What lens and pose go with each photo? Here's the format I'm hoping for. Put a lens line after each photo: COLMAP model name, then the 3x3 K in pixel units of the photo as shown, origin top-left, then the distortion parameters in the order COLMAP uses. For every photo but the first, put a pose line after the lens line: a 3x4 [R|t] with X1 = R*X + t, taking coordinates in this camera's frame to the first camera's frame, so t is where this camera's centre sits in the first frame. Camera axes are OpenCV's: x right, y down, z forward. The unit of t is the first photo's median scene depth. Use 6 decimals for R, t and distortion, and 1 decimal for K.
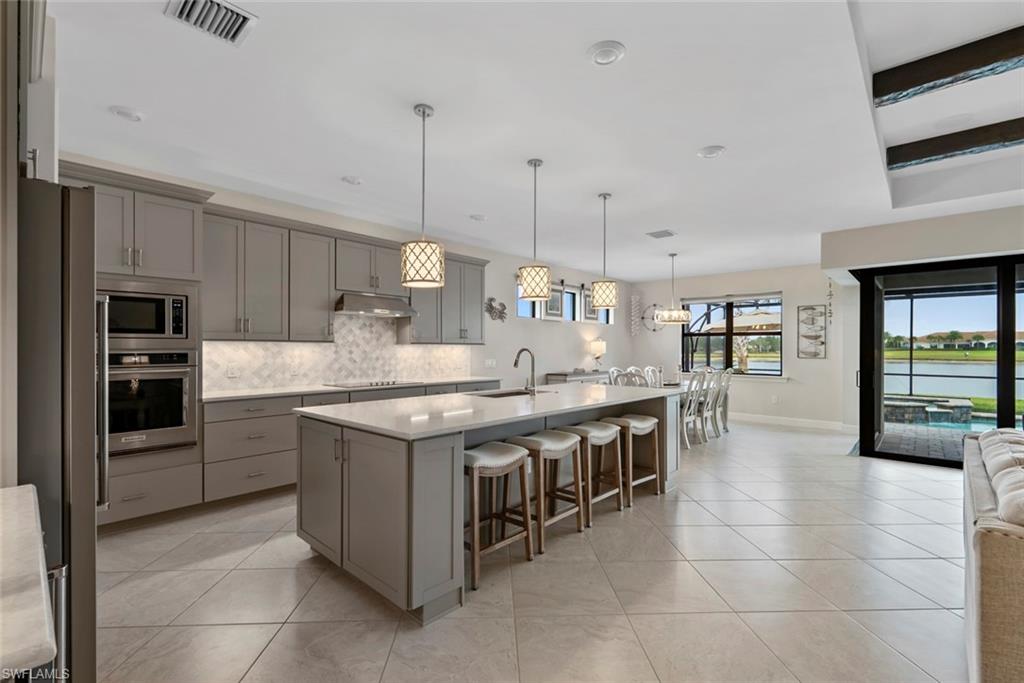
lens RADIAL K [[457.0, 0, 514.3], [0, 457.0, 340.1], [0, 0, 1]] dist [0.005844, -0.001605]
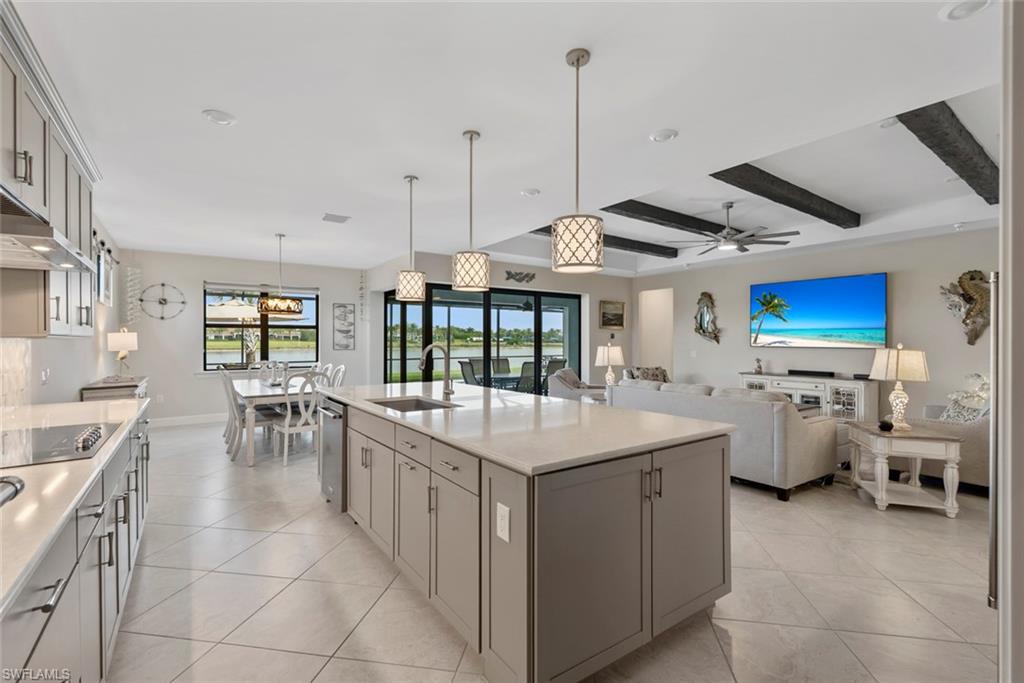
lens RADIAL K [[457.0, 0, 508.9], [0, 457.0, 334.2], [0, 0, 1]] dist [0.005844, -0.001605]
pose [[0.211354, 0.008840, 0.977370, -0.568904], [-0.015068, 0.999870, -0.005785, 0.001710], [-0.977293, -0.013505, 0.211460, 0.521392]]
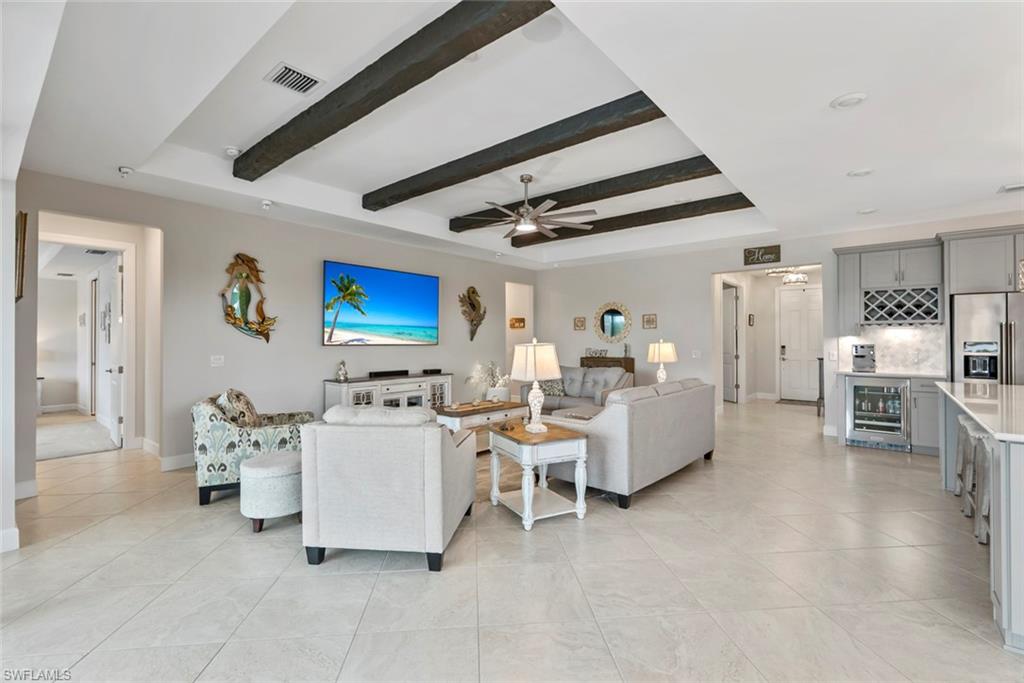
lens RADIAL K [[457.0, 0, 522.1], [0, 457.0, 342.2], [0, 0, 1]] dist [0.005844, -0.001605]
pose [[-0.998734, -0.000246, -0.050305, 0.686385], [0.000470, 0.999899, -0.014220, 0.029626], [0.050304, -0.014226, -0.998633, 1.178509]]
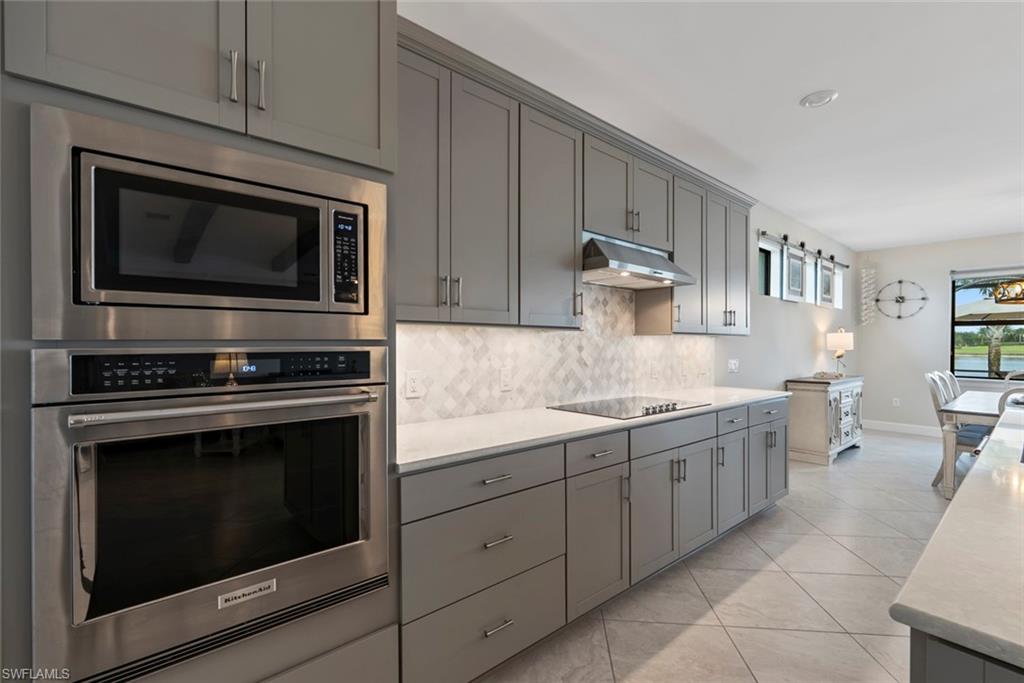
lens RADIAL K [[457.0, 0, 516.7], [0, 457.0, 336.7], [0, 0, 1]] dist [0.005844, -0.001605]
pose [[0.992107, -0.000495, -0.125394, -0.352011], [0.001039, 0.999990, 0.004267, 0.009301], [0.125390, -0.004363, 0.992098, 0.410848]]
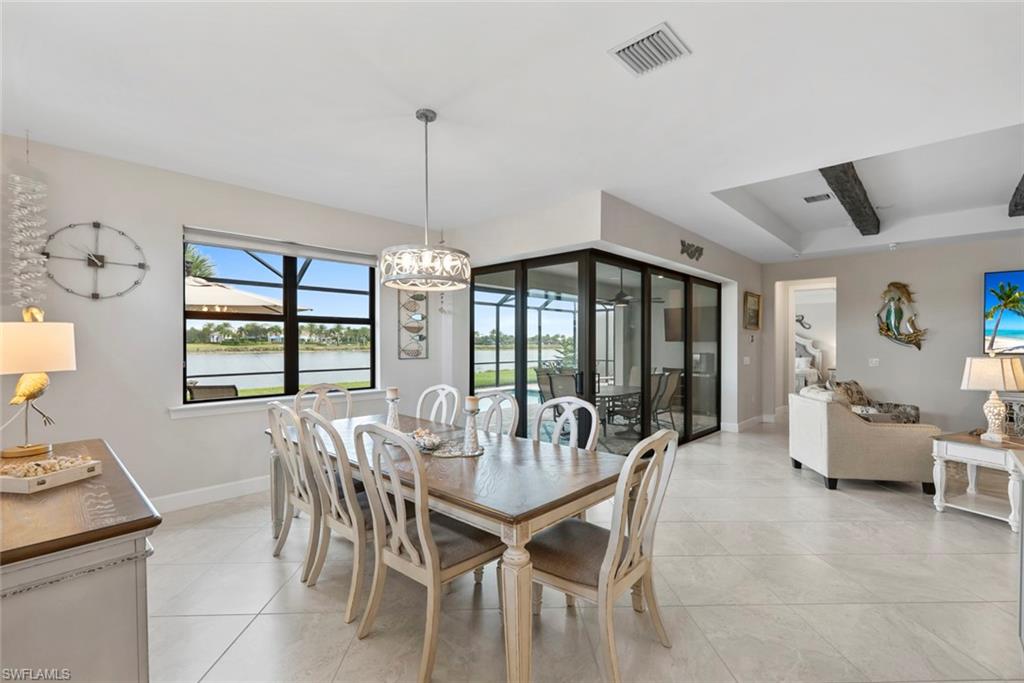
lens RADIAL K [[457.0, 0, 510.6], [0, 457.0, 338.5], [0, 0, 1]] dist [0.005844, -0.001605]
pose [[0.009741, 0.005406, 0.999938, -0.077786], [-0.018235, 0.999820, -0.005228, 0.013215], [-0.999786, -0.018183, 0.009838, 1.245518]]
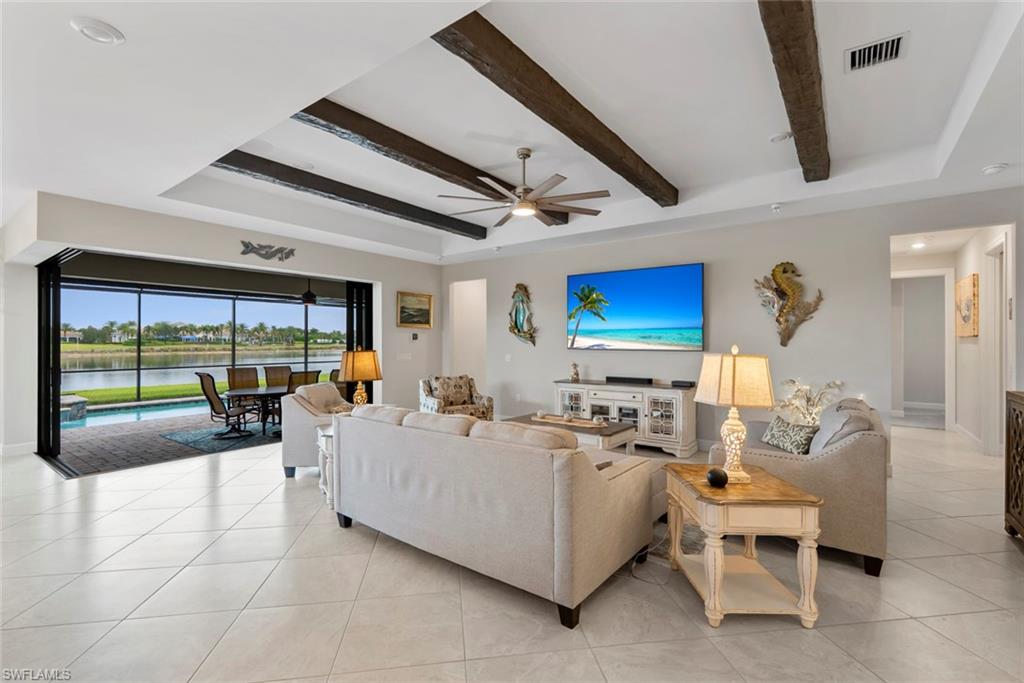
lens RADIAL K [[457.0, 0, 507.4], [0, 457.0, 332.6], [0, 0, 1]] dist [0.005844, -0.001605]
pose [[-0.091001, 0.016414, 0.995716, -0.161611], [-0.014896, 0.999730, -0.017841, 0.000984], [-0.995739, -0.016456, -0.090731, 0.338171]]
